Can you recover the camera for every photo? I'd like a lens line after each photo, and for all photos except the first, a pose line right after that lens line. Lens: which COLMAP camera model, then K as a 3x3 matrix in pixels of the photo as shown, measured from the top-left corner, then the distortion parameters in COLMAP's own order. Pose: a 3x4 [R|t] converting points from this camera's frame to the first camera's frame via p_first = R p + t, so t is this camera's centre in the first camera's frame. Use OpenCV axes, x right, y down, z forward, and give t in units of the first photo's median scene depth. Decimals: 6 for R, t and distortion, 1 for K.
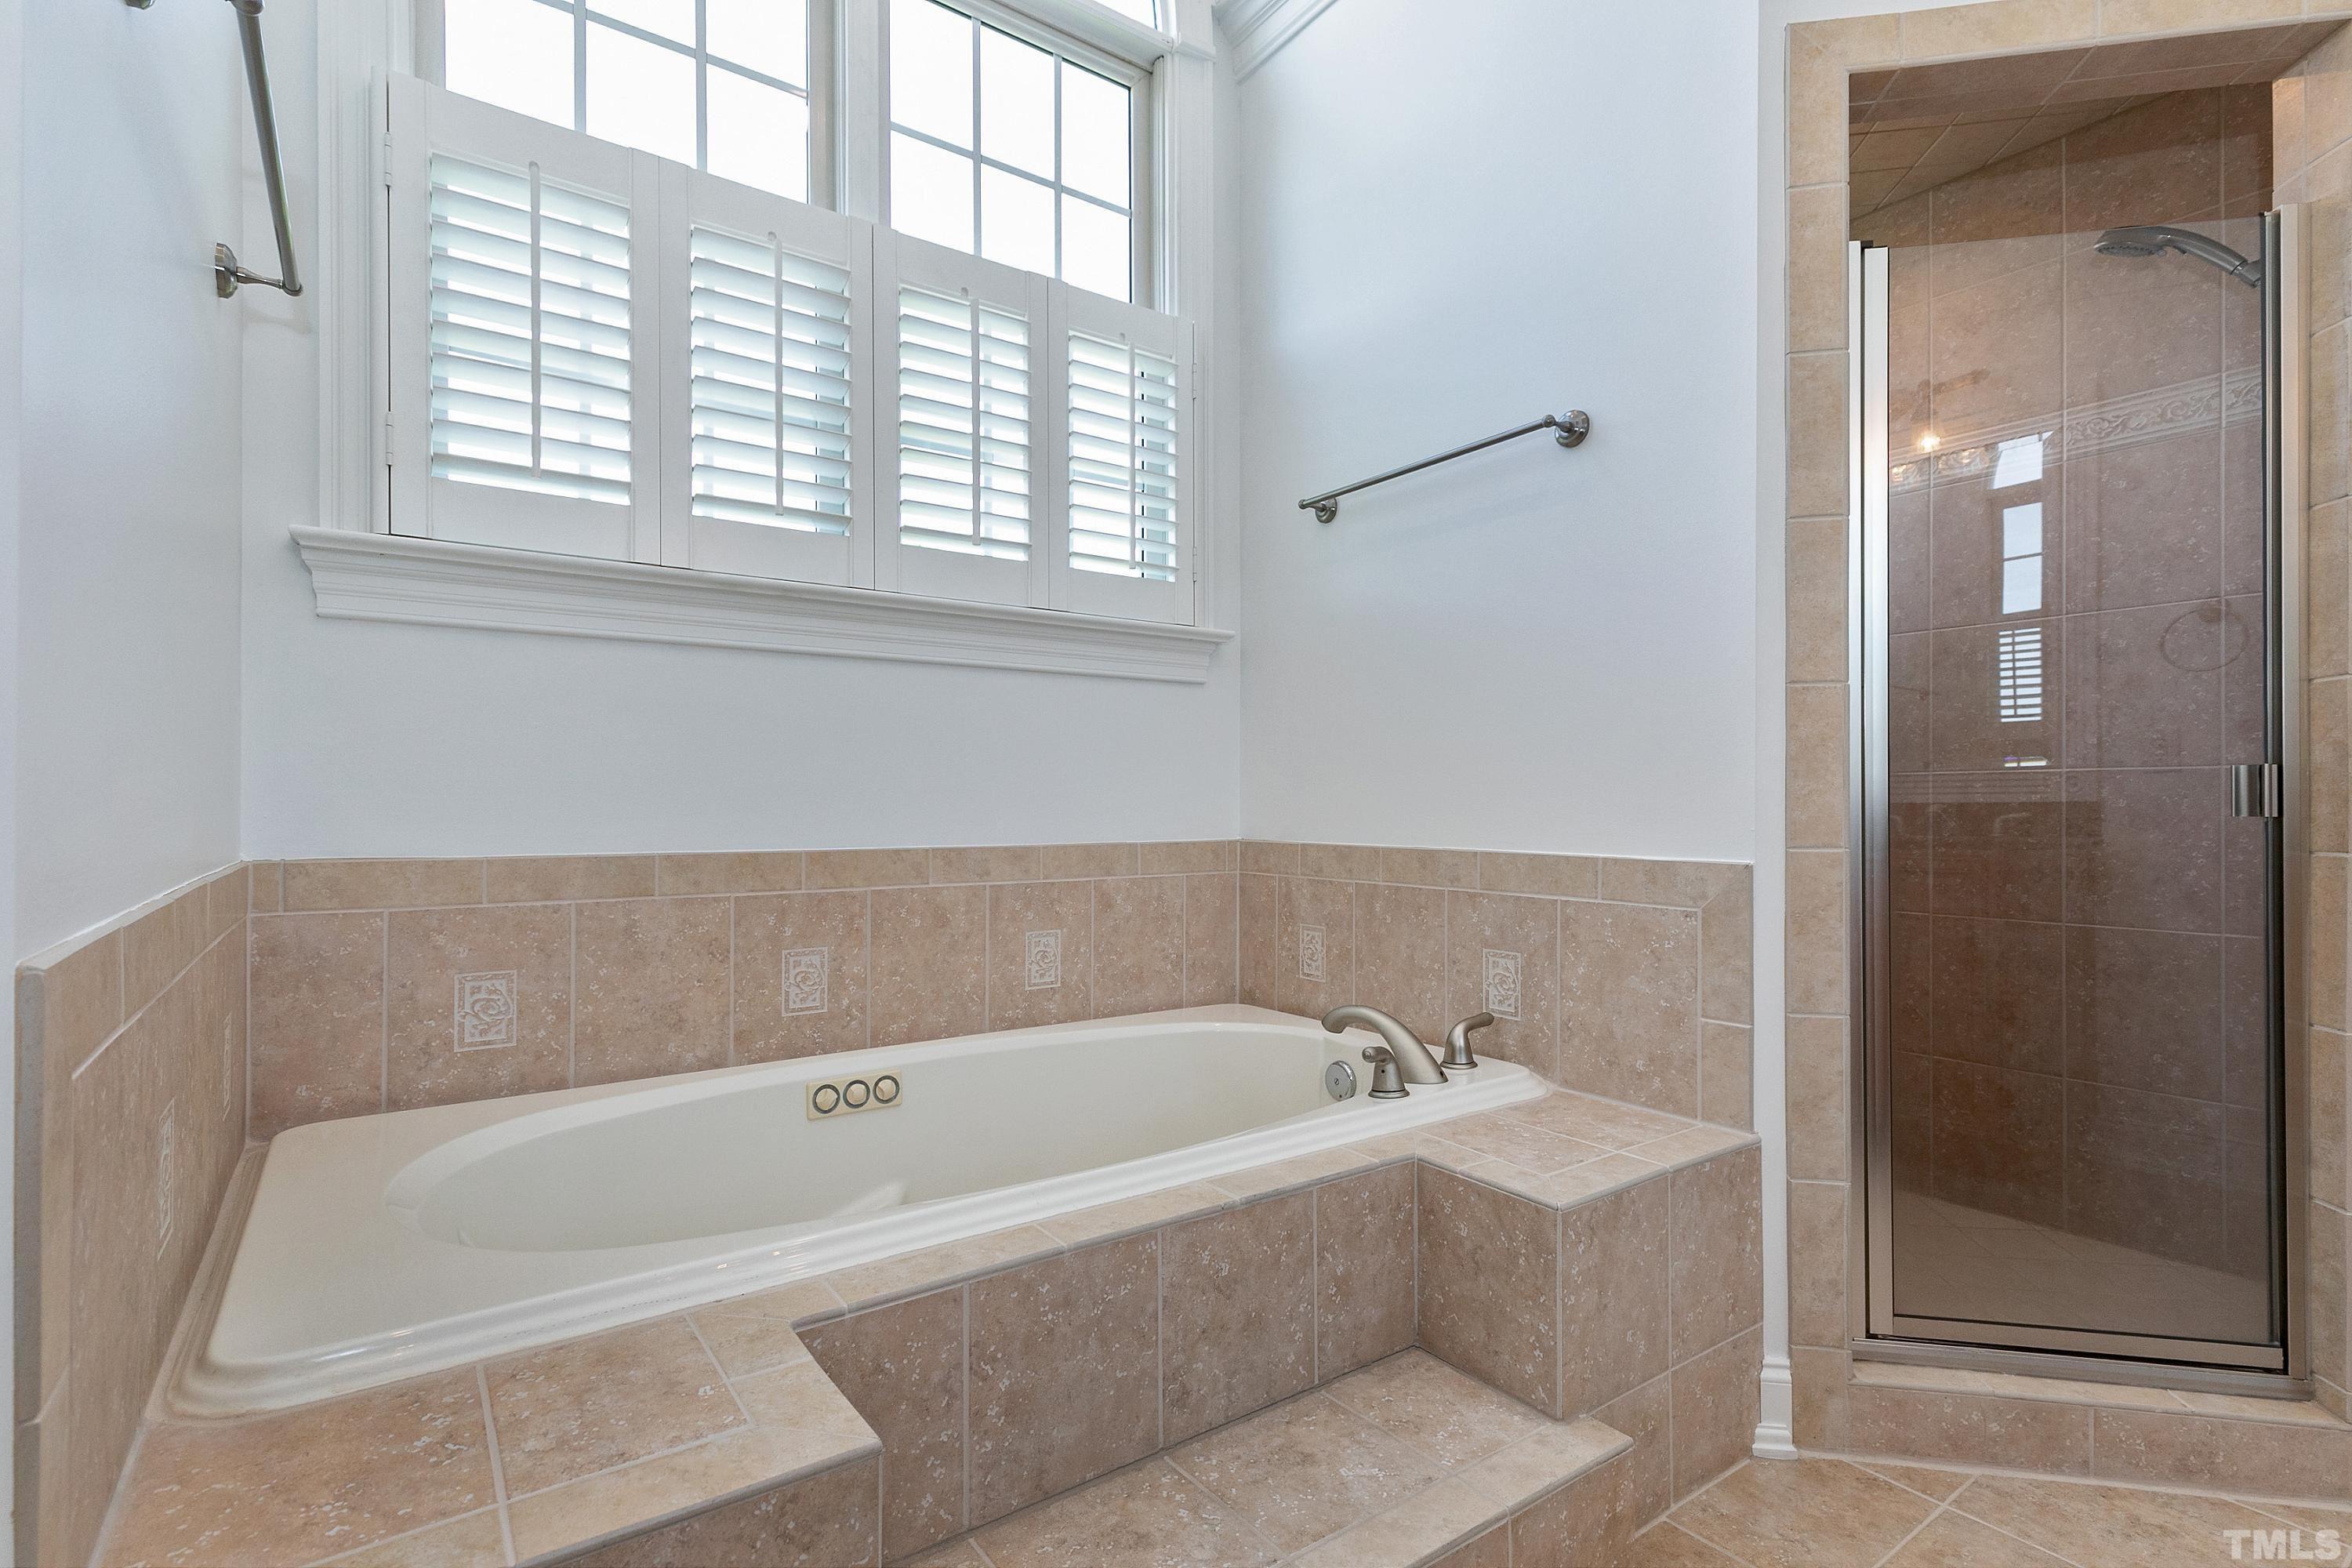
lens RADIAL K [[1077.0, 0, 1258.7], [0, 1077.0, 790.9], [0, 0, 1]] dist [0.000272, 0.000876]
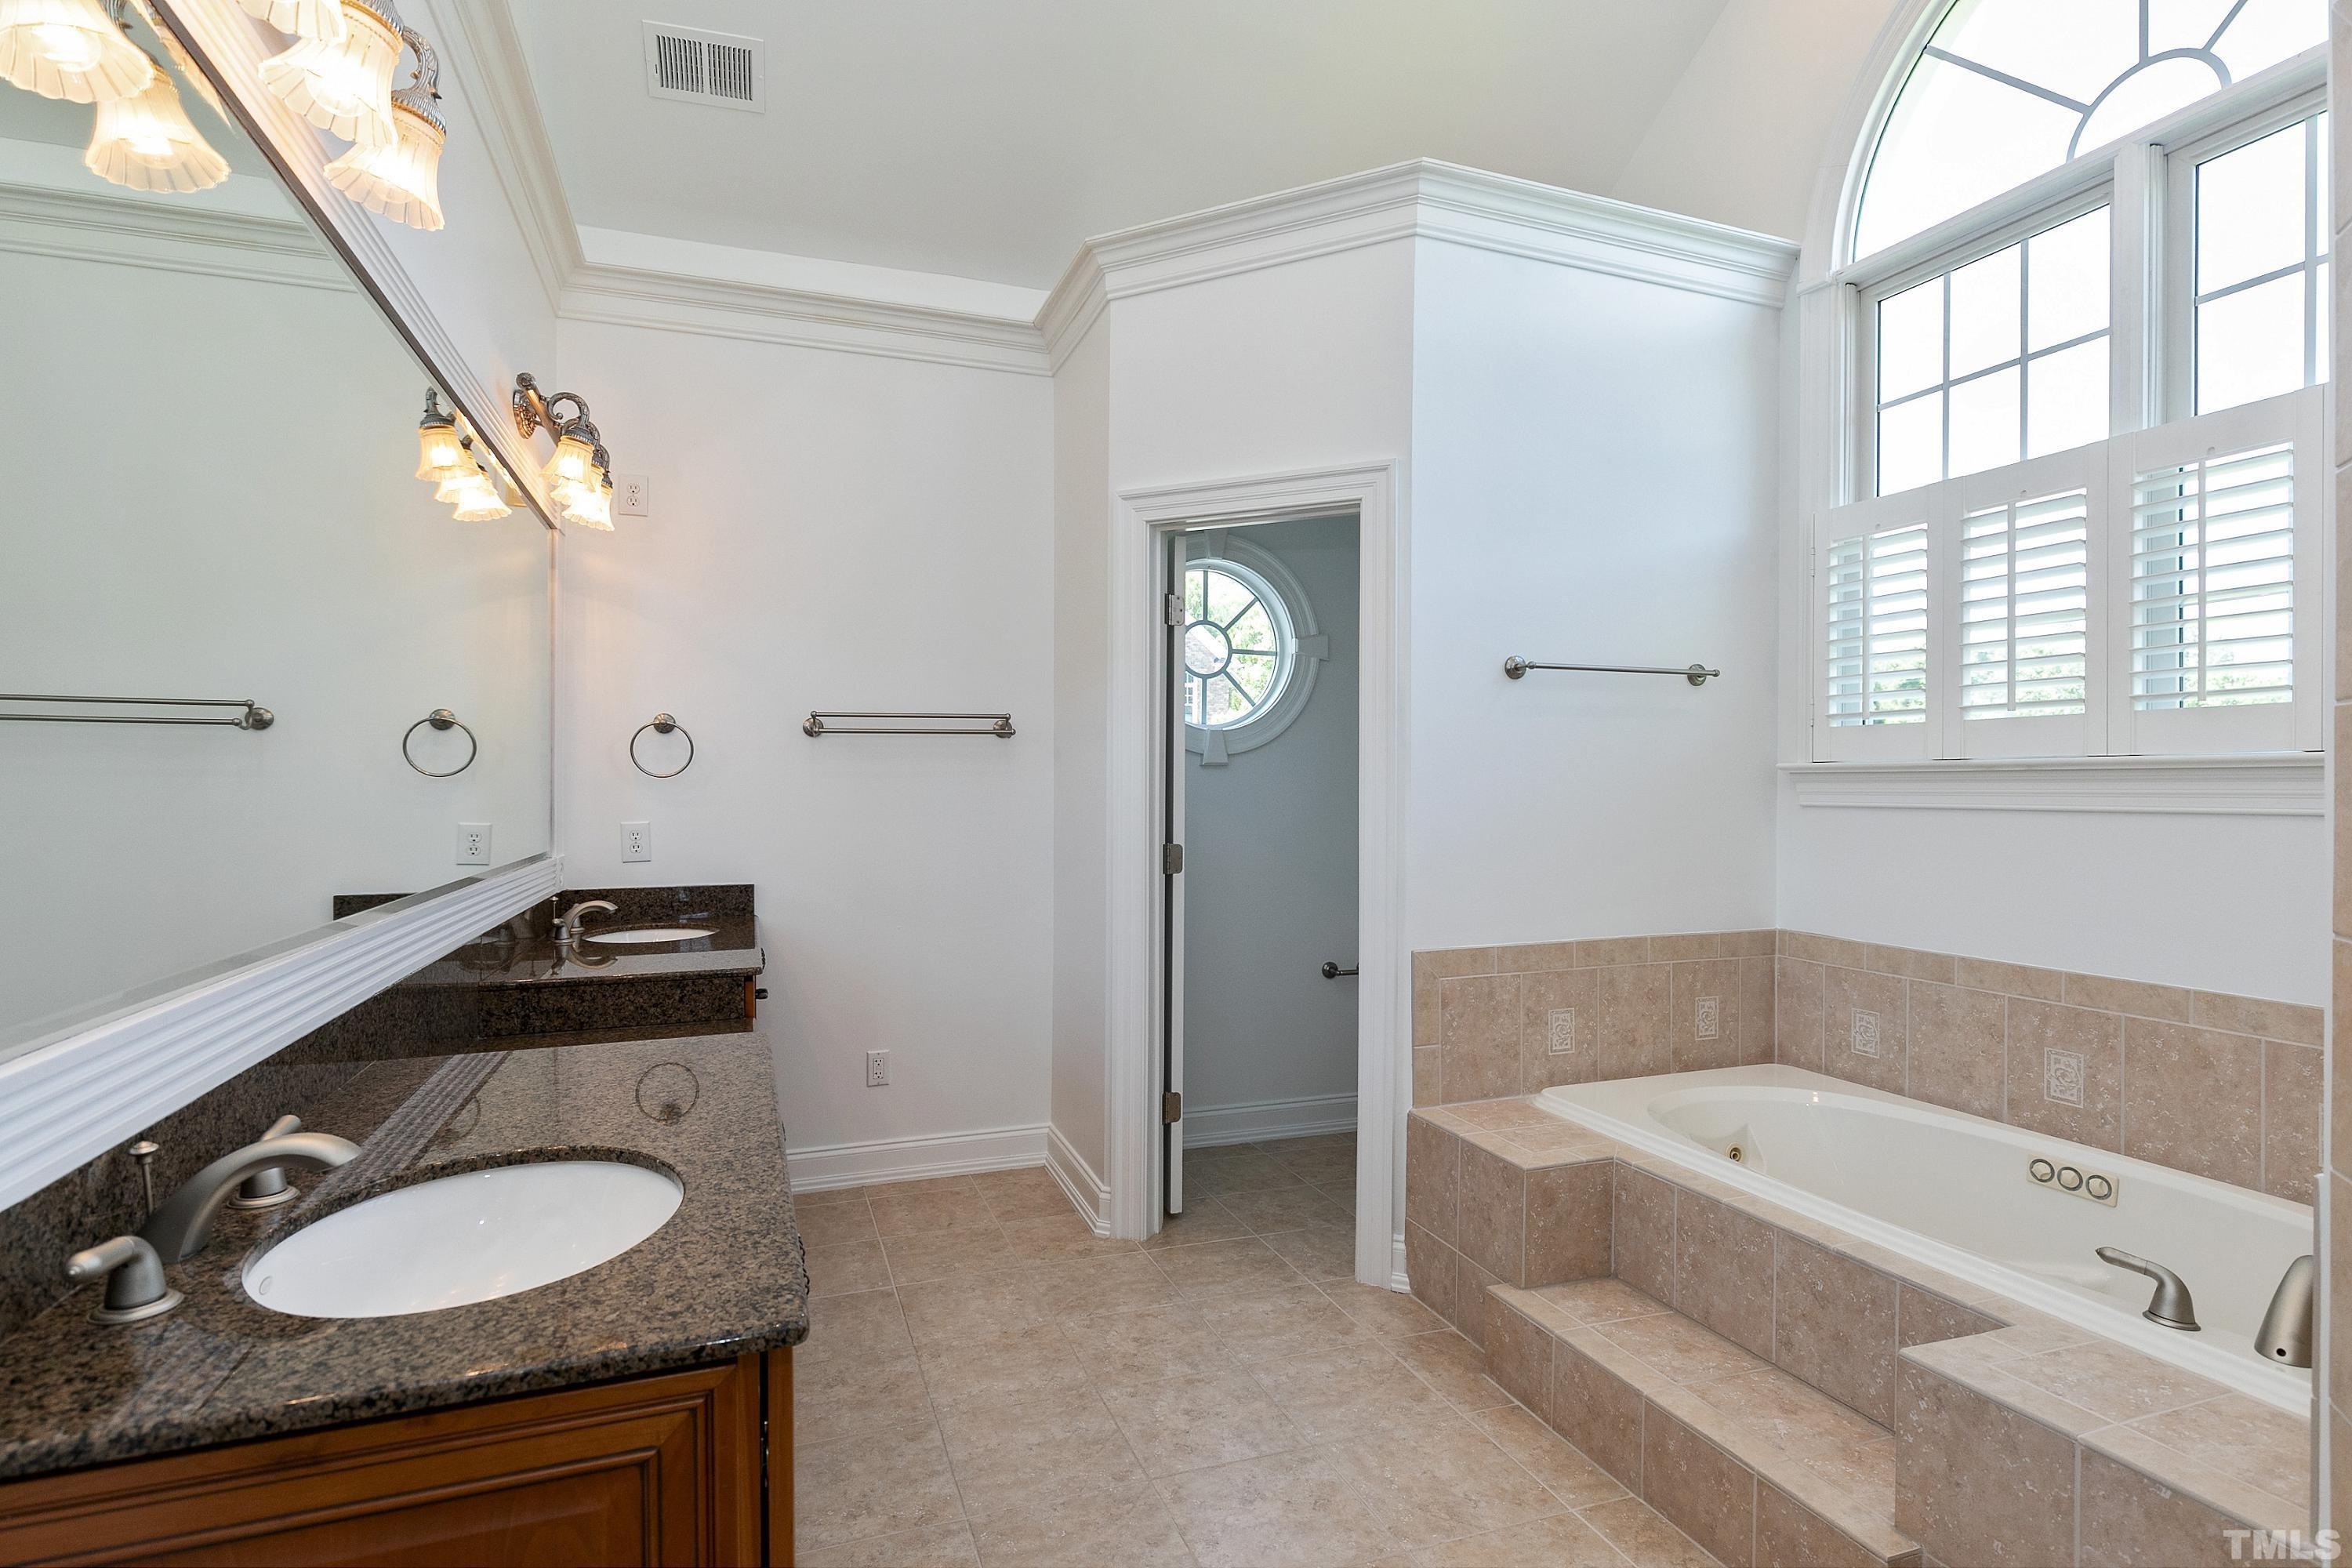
lens RADIAL K [[1188.9, 0, 1180.4], [0, 1188.9, 785.4], [0, 0, 1]] dist [-0.002657, -0.001125]
pose [[-0.249060, 0.006385, -0.968467, 1.242815], [-0.001015, 0.999976, 0.006854, -0.180116], [0.968488, 0.002690, -0.249047, 0.388071]]
